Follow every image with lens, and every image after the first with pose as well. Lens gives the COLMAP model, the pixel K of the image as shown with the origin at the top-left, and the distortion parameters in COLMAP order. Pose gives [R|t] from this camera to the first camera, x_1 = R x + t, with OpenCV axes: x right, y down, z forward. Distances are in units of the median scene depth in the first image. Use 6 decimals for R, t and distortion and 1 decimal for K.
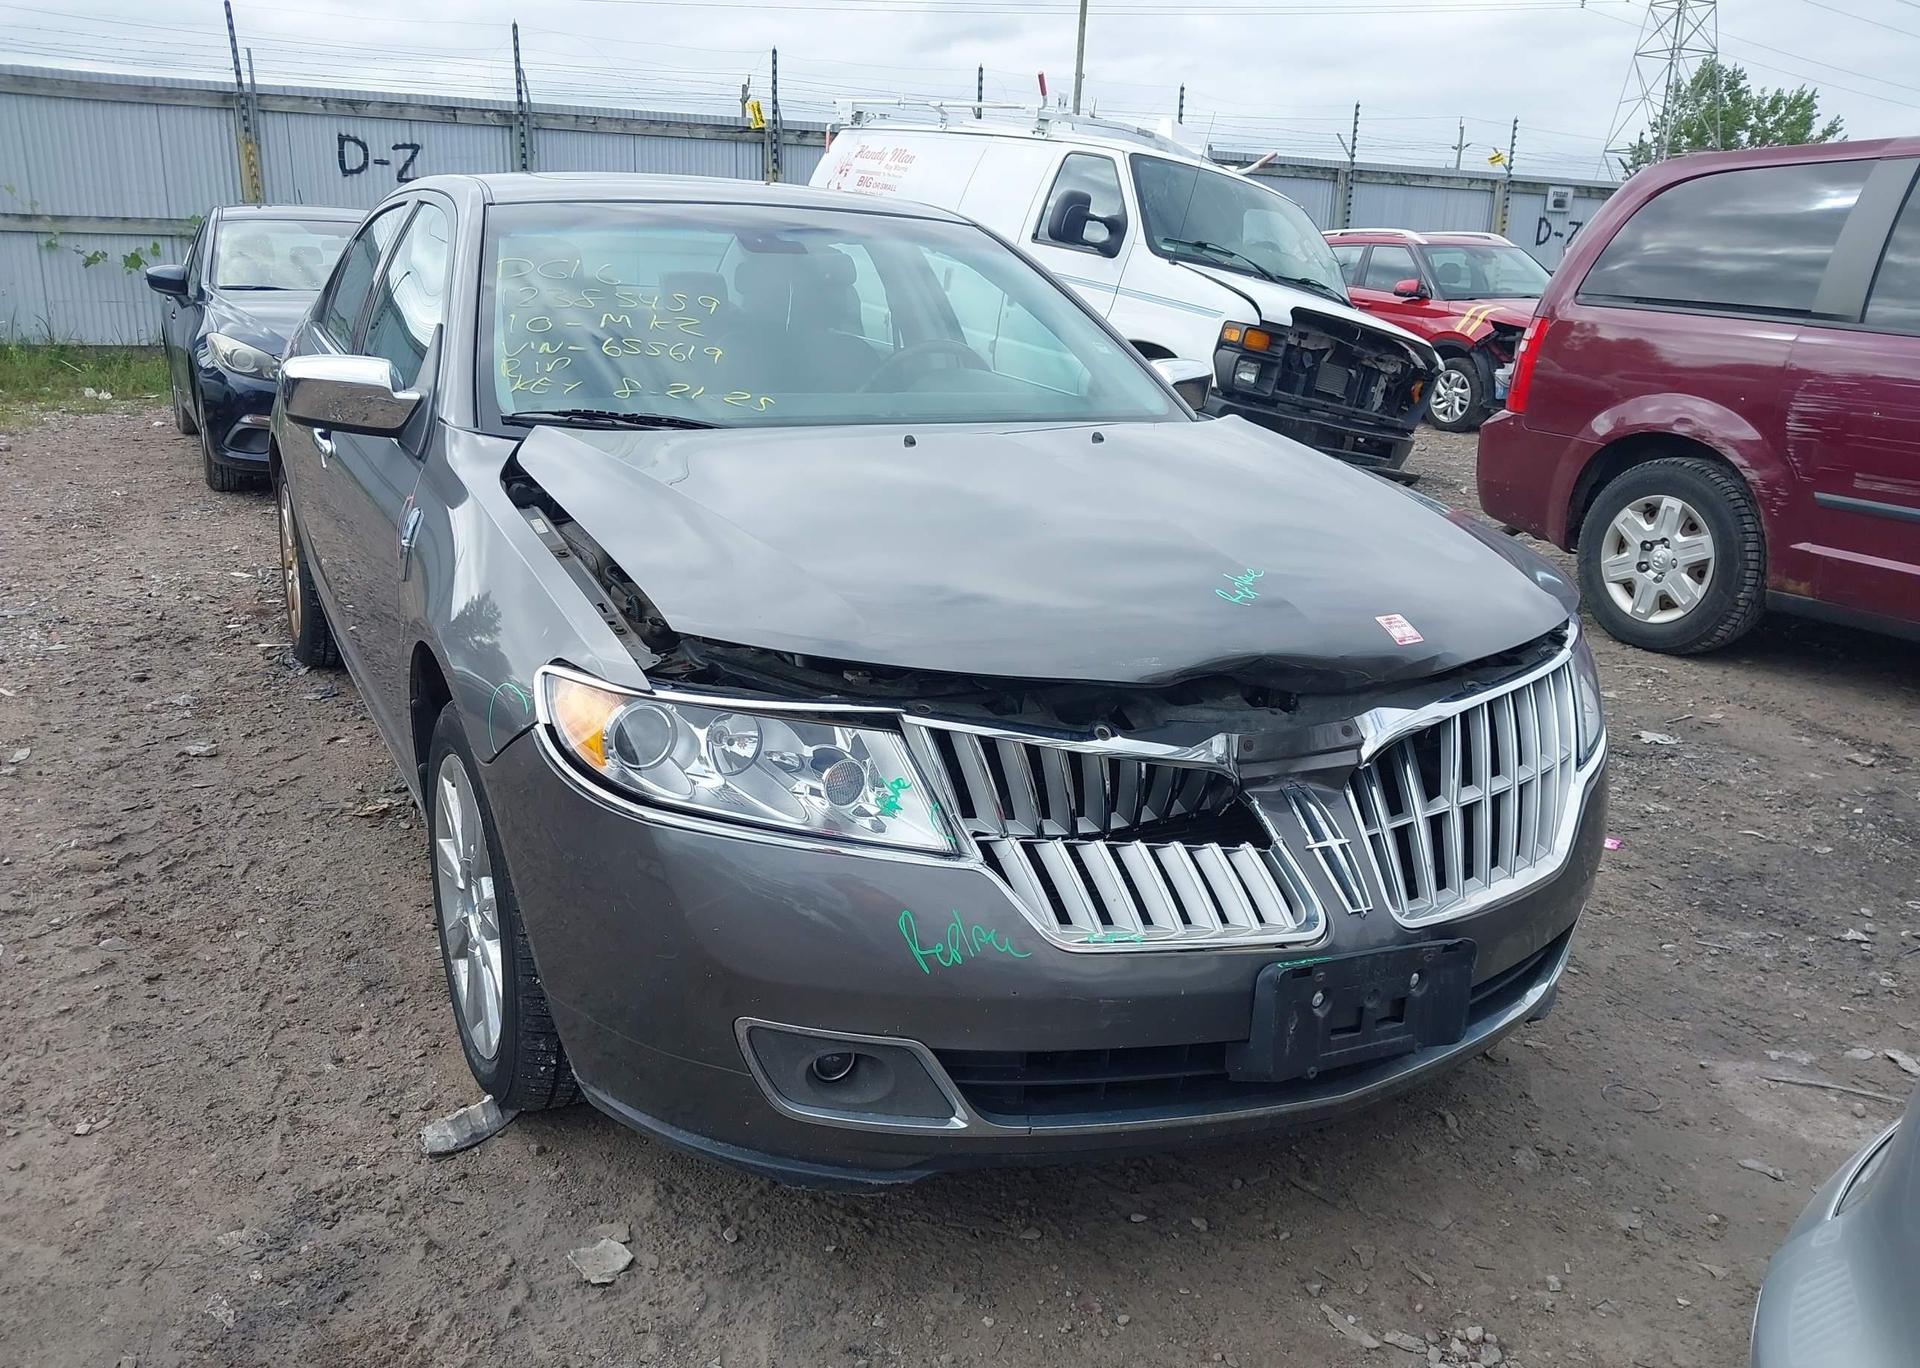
lens RADIAL K [[1567.0, 0, 957.9], [0, 1567.0, 703.7], [0, 0, 1]] dist [0.002354, -0.002760]
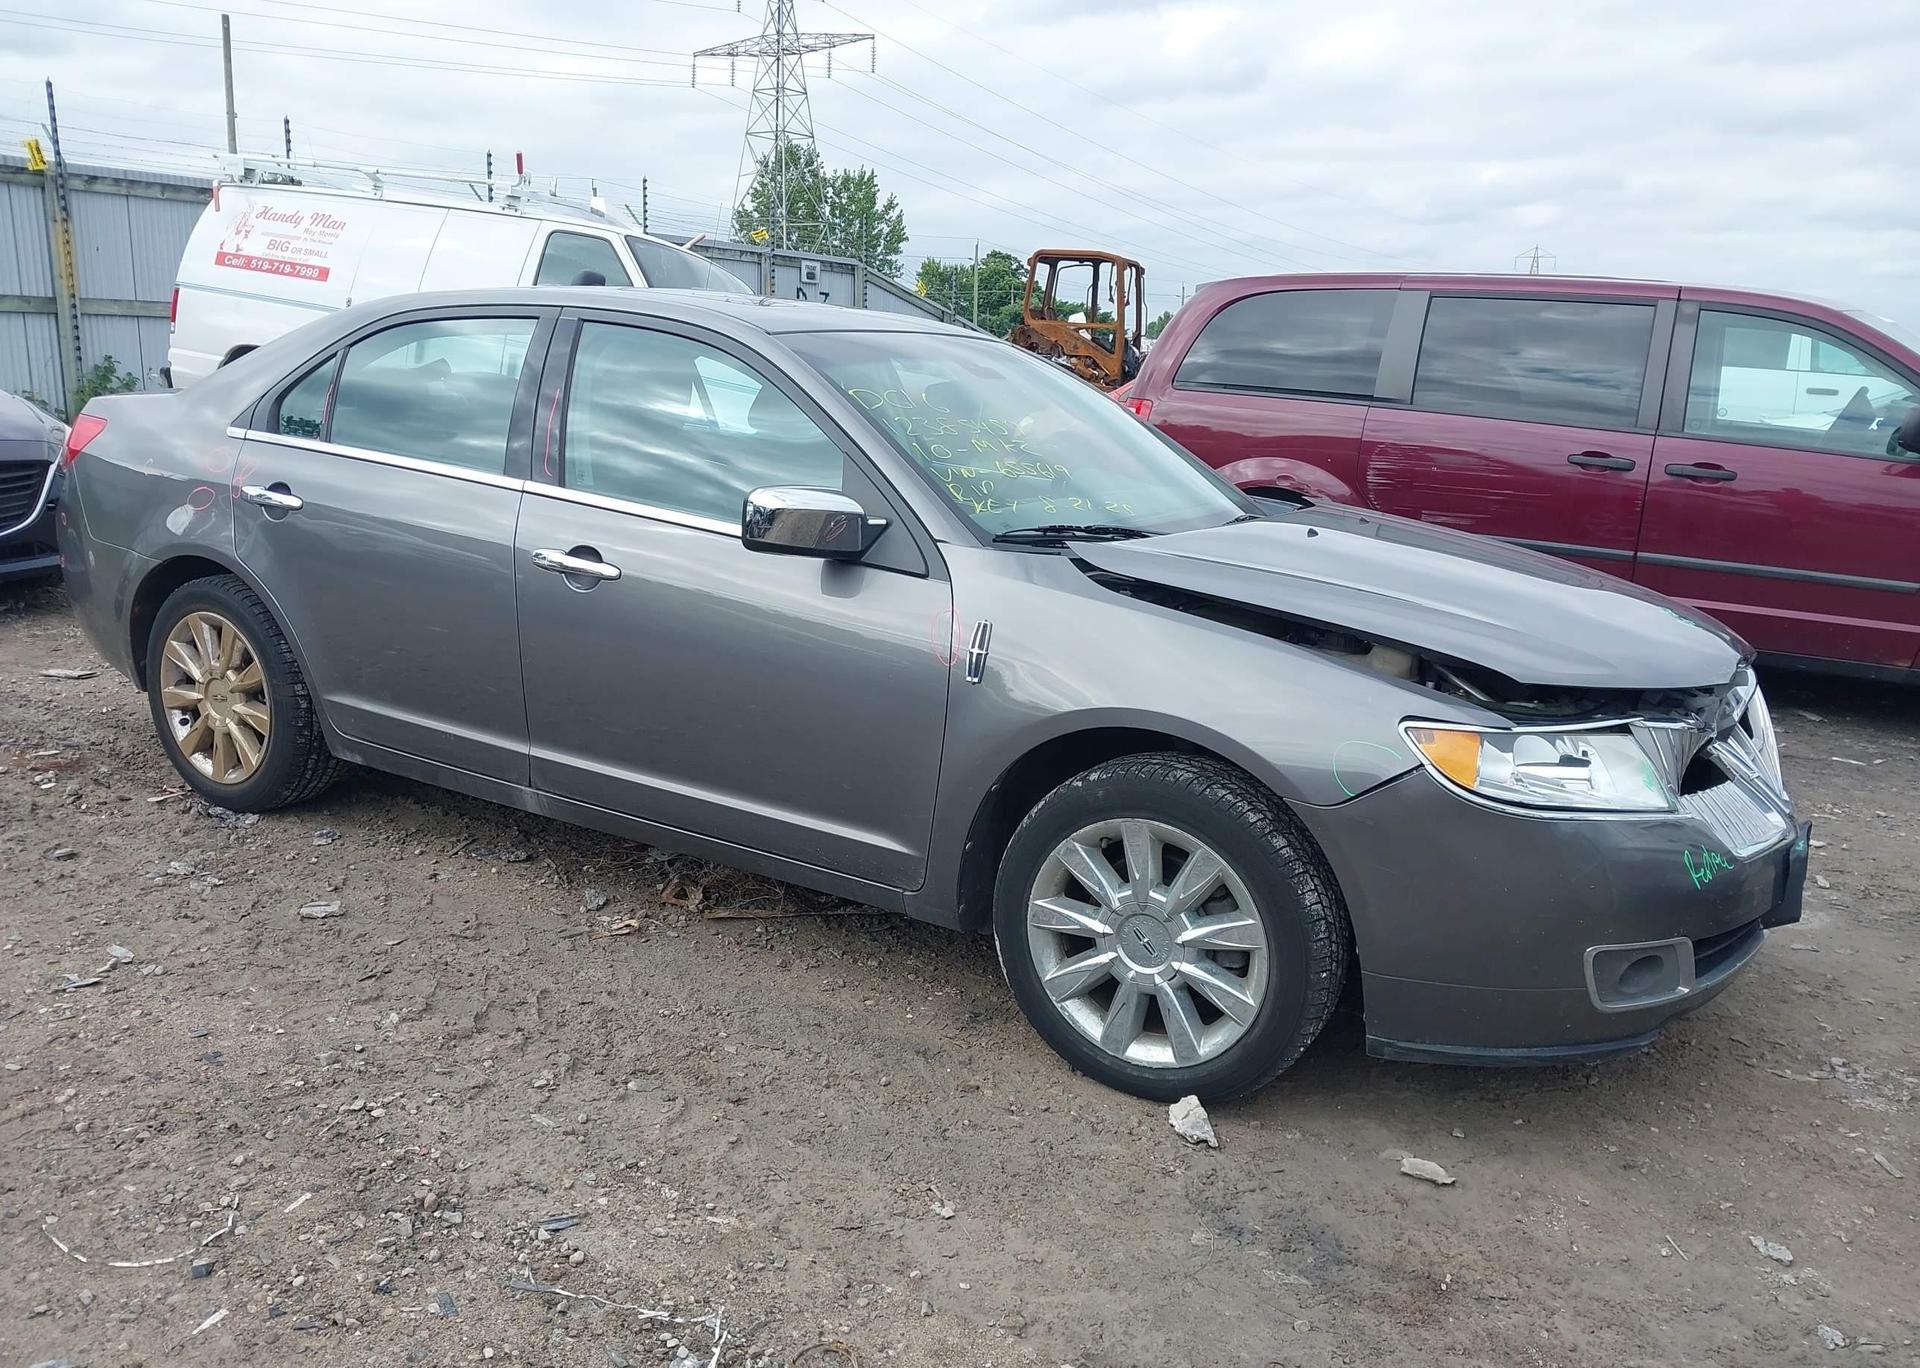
lens RADIAL K [[1567.0, 0, 956.8], [0, 1567.0, 685.7], [0, 0, 1]] dist [0.002354, -0.002760]
pose [[0.847108, -0.108405, 0.520246, -0.188340], [0.128037, 0.991768, -0.001823, -0.015074], [-0.515766, 0.068155, 0.854014, 0.007623]]
